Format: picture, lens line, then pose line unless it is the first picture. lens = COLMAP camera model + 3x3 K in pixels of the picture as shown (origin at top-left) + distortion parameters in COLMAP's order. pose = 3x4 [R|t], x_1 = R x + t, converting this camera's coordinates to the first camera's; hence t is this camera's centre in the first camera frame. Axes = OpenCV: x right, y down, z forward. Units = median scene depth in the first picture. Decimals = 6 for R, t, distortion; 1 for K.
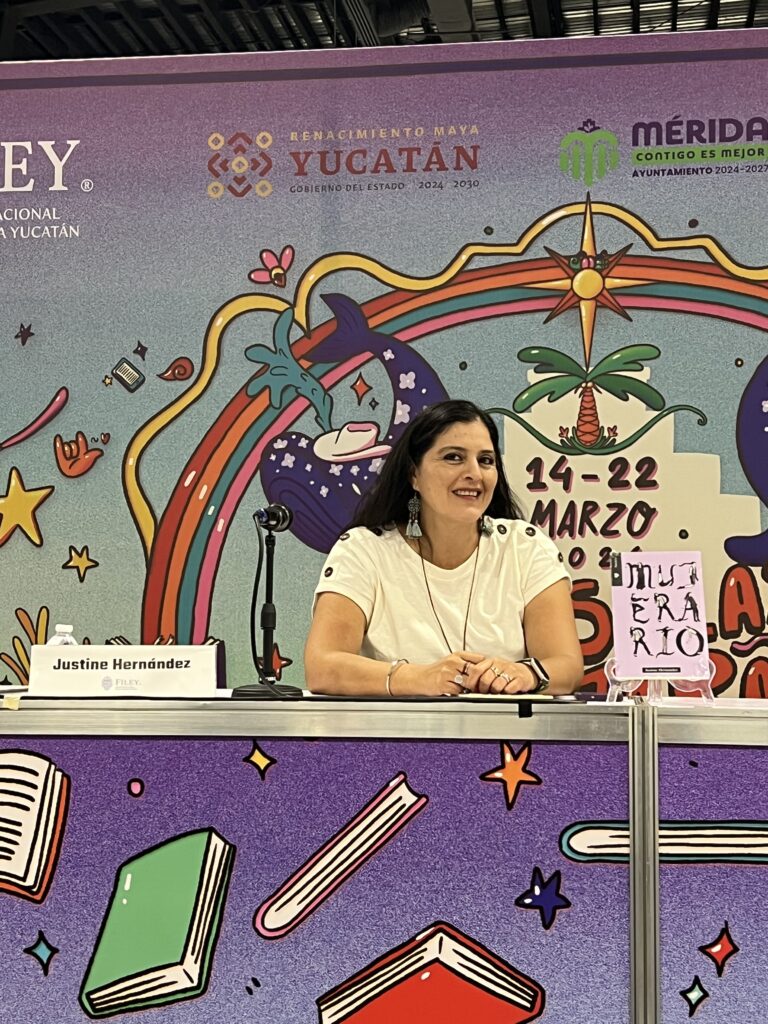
lens RADIAL K [[1669.1, 0, 384.0], [0, 1669.1, 512.0], [0, 0, 1]] dist [0.283158, -1.125968]
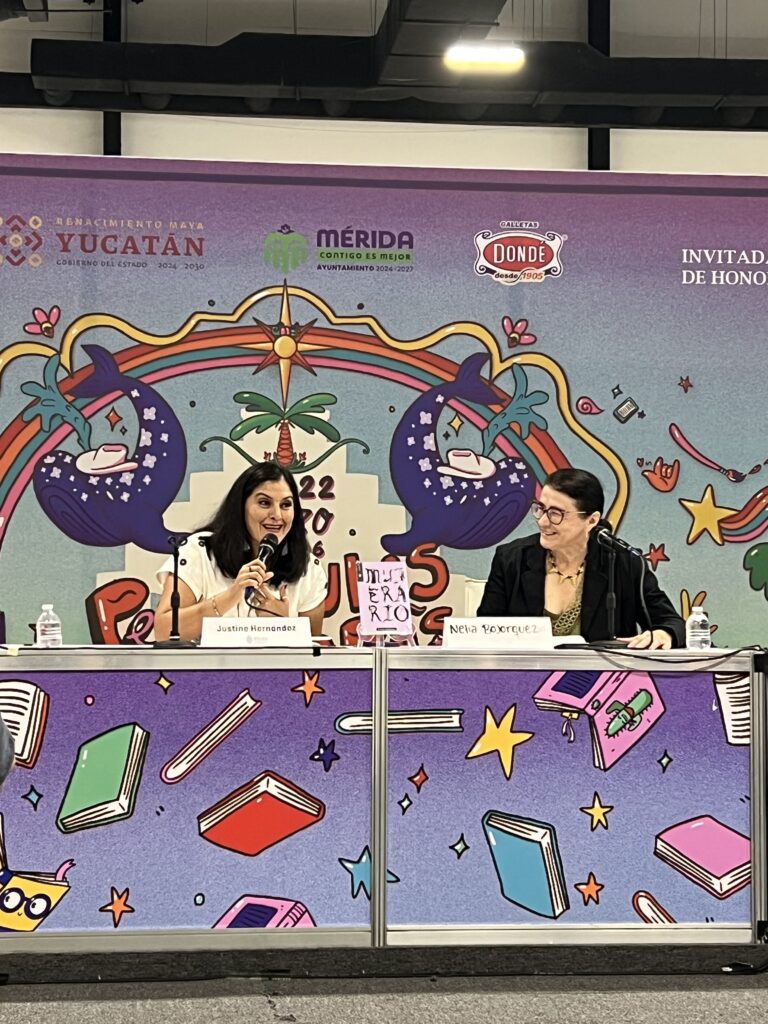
lens RADIAL K [[2023.0, 0, 384.0], [0, 2023.0, 512.0], [0, 0, 1]] dist [0.334102, -0.076974]
pose [[0.966139, 0.008813, 0.257871, -0.222818], [-0.017673, 0.999330, 0.032061, -0.056315], [-0.257416, -0.035532, 0.965647, -0.606205]]
